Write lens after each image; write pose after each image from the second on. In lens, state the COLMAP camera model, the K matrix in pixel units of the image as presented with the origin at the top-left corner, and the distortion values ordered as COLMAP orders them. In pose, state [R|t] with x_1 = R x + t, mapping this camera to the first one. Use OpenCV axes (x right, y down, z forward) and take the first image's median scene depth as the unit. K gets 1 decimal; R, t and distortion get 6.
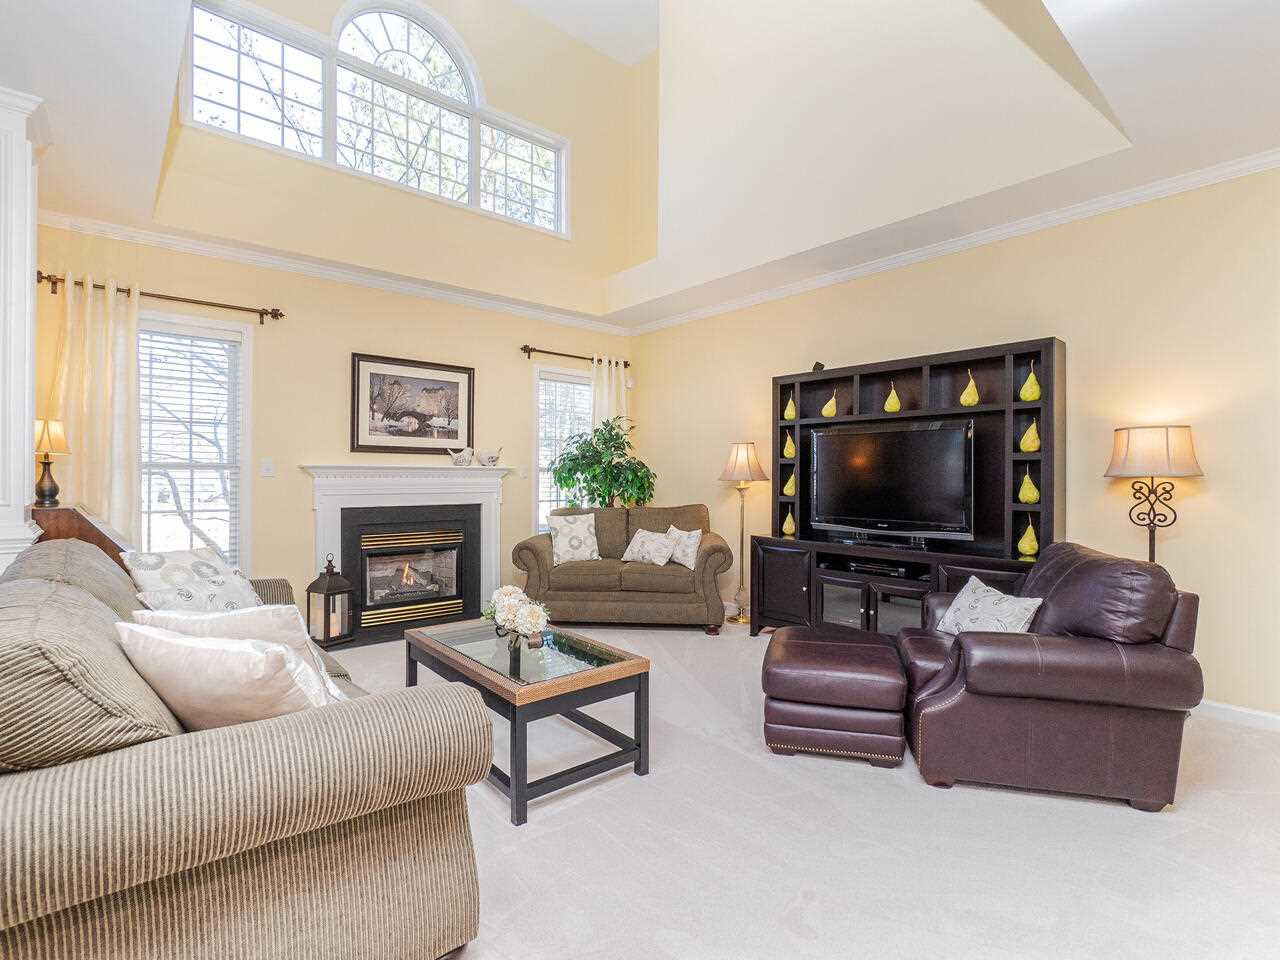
lens RADIAL K [[619.3, 0, 650.1], [0, 619.3, 486.5], [0, 0, 1]] dist [-0.004968, 0.001385]
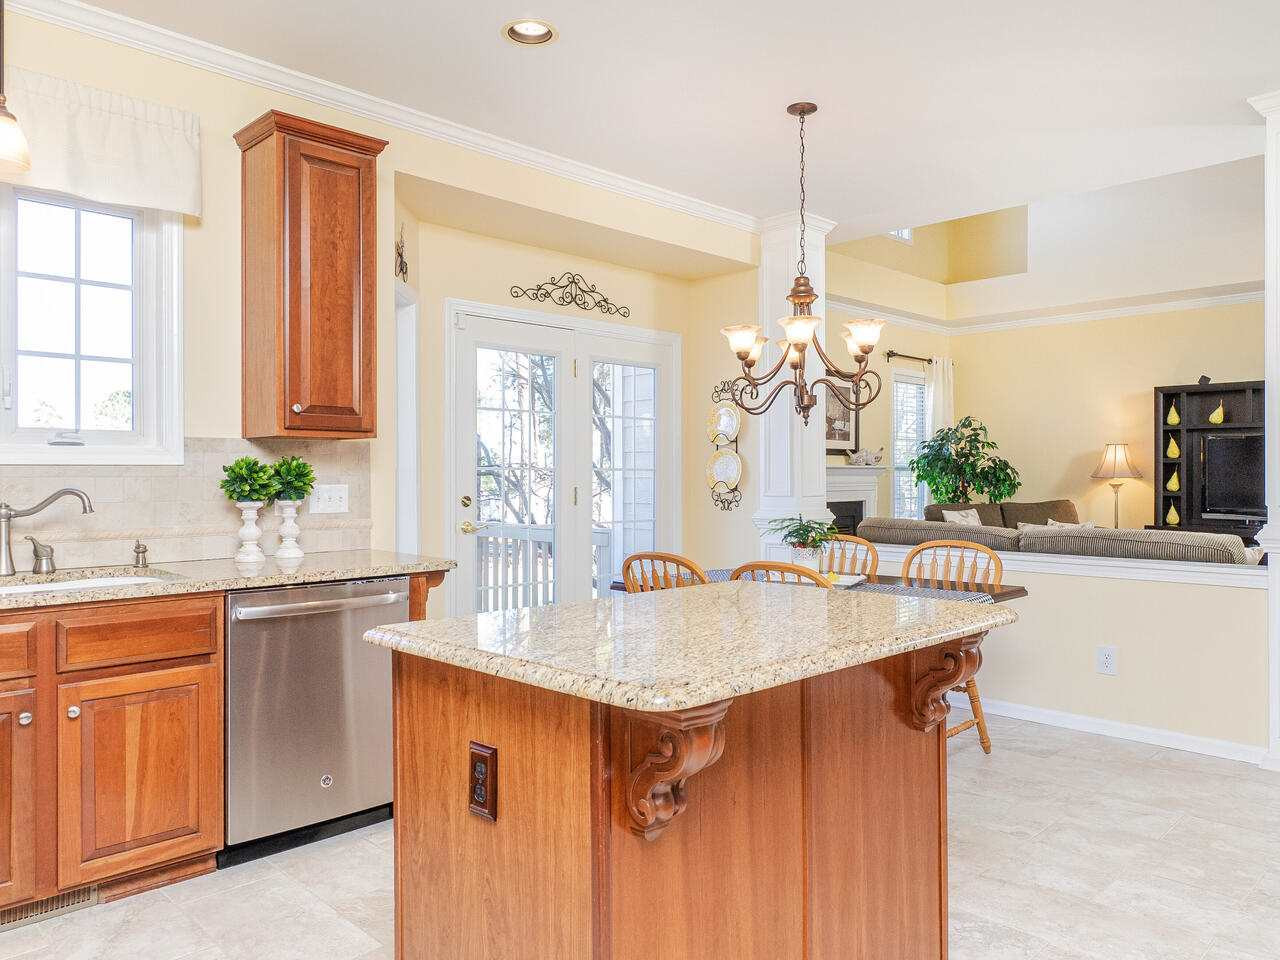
lens RADIAL K [[915.9, 0, 640.7], [0, 915.9, 479.4], [0, 0, 1]] dist [-0.009788, 0.004843]
pose [[0.997788, -0.007157, 0.066087, -0.899806], [0.007678, 0.999941, -0.007639, -0.000753], [-0.066028, 0.008130, 0.997785, -0.644166]]
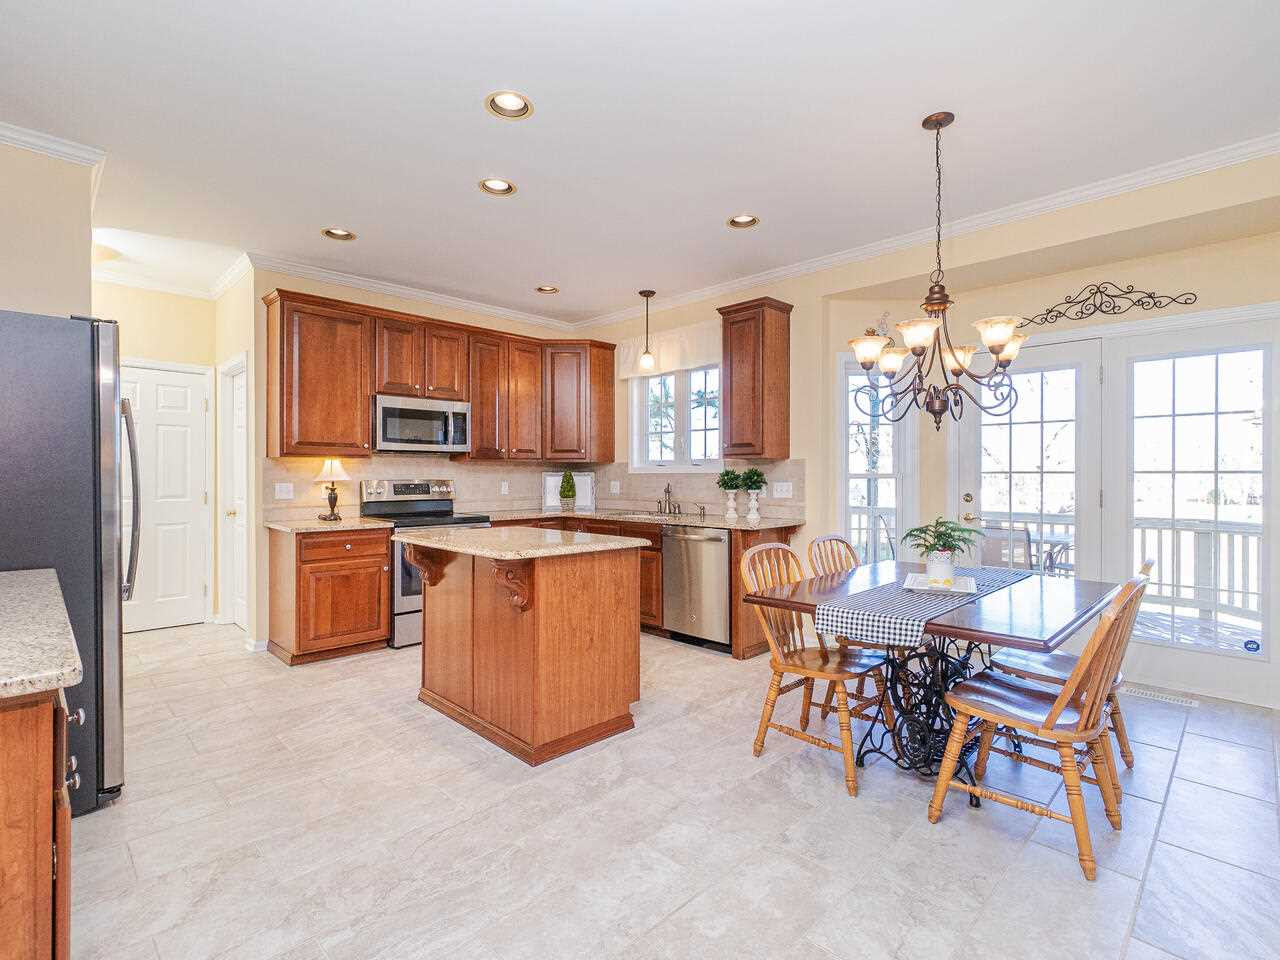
lens RADIAL K [[619.3, 0, 637.5], [0, 619.3, 476.2], [0, 0, 1]] dist [-0.004968, 0.001385]
pose [[0.058390, -0.006018, -0.998276, 1.944506], [-0.014601, 0.999870, -0.006881, -0.014117], [0.998187, 0.014977, 0.058294, 1.267264]]
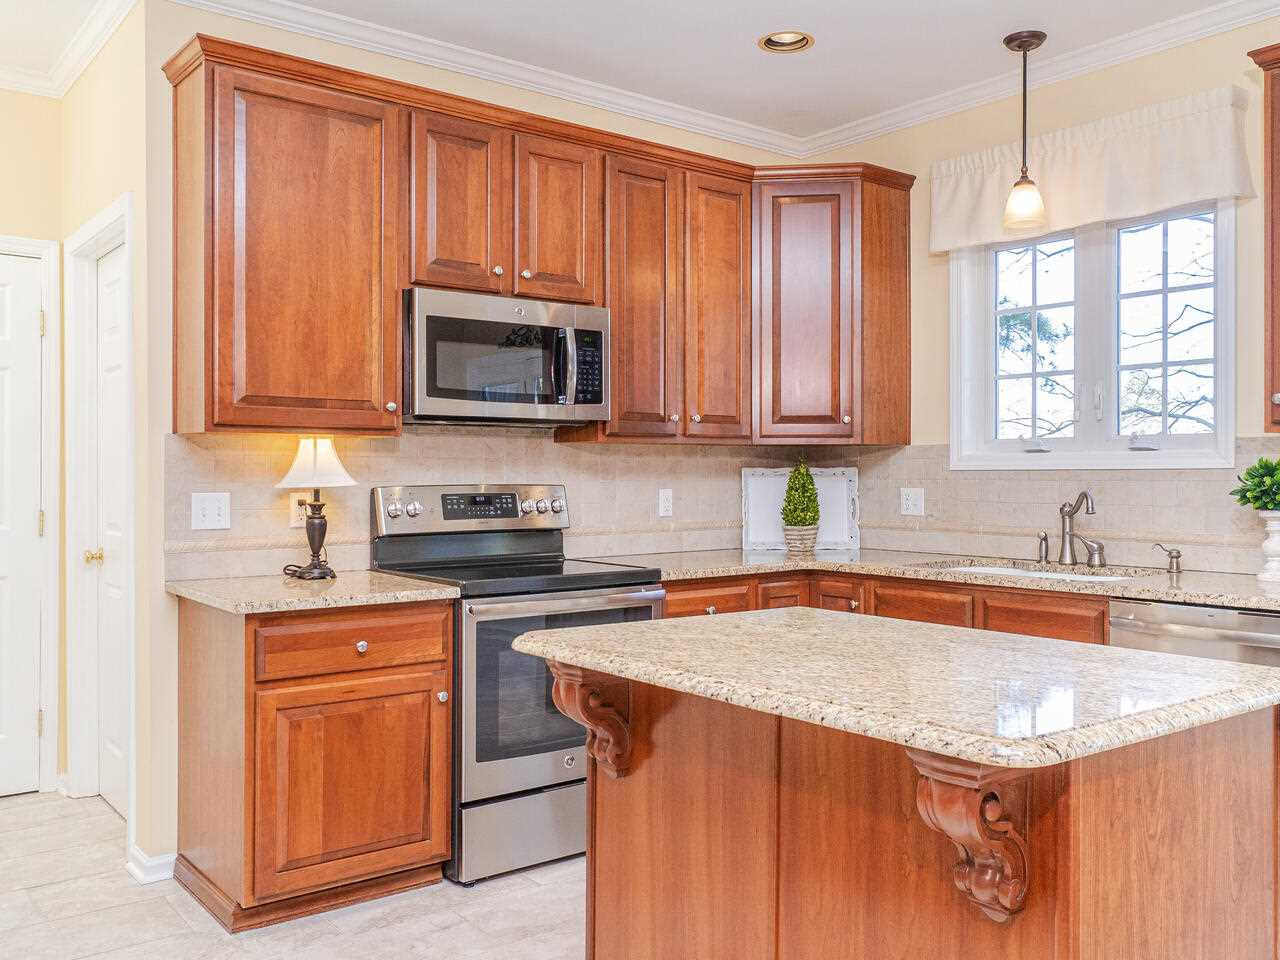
lens RADIAL K [[1115.3, 0, 639.3], [0, 1115.3, 475.5], [0, 0, 1]] dist [0.005819, -0.004746]
pose [[-0.056964, -0.006294, -0.998356, 0.987370], [-0.015254, 0.999869, -0.005433, -0.013227], [0.998260, 0.014919, -0.057053, 0.666191]]
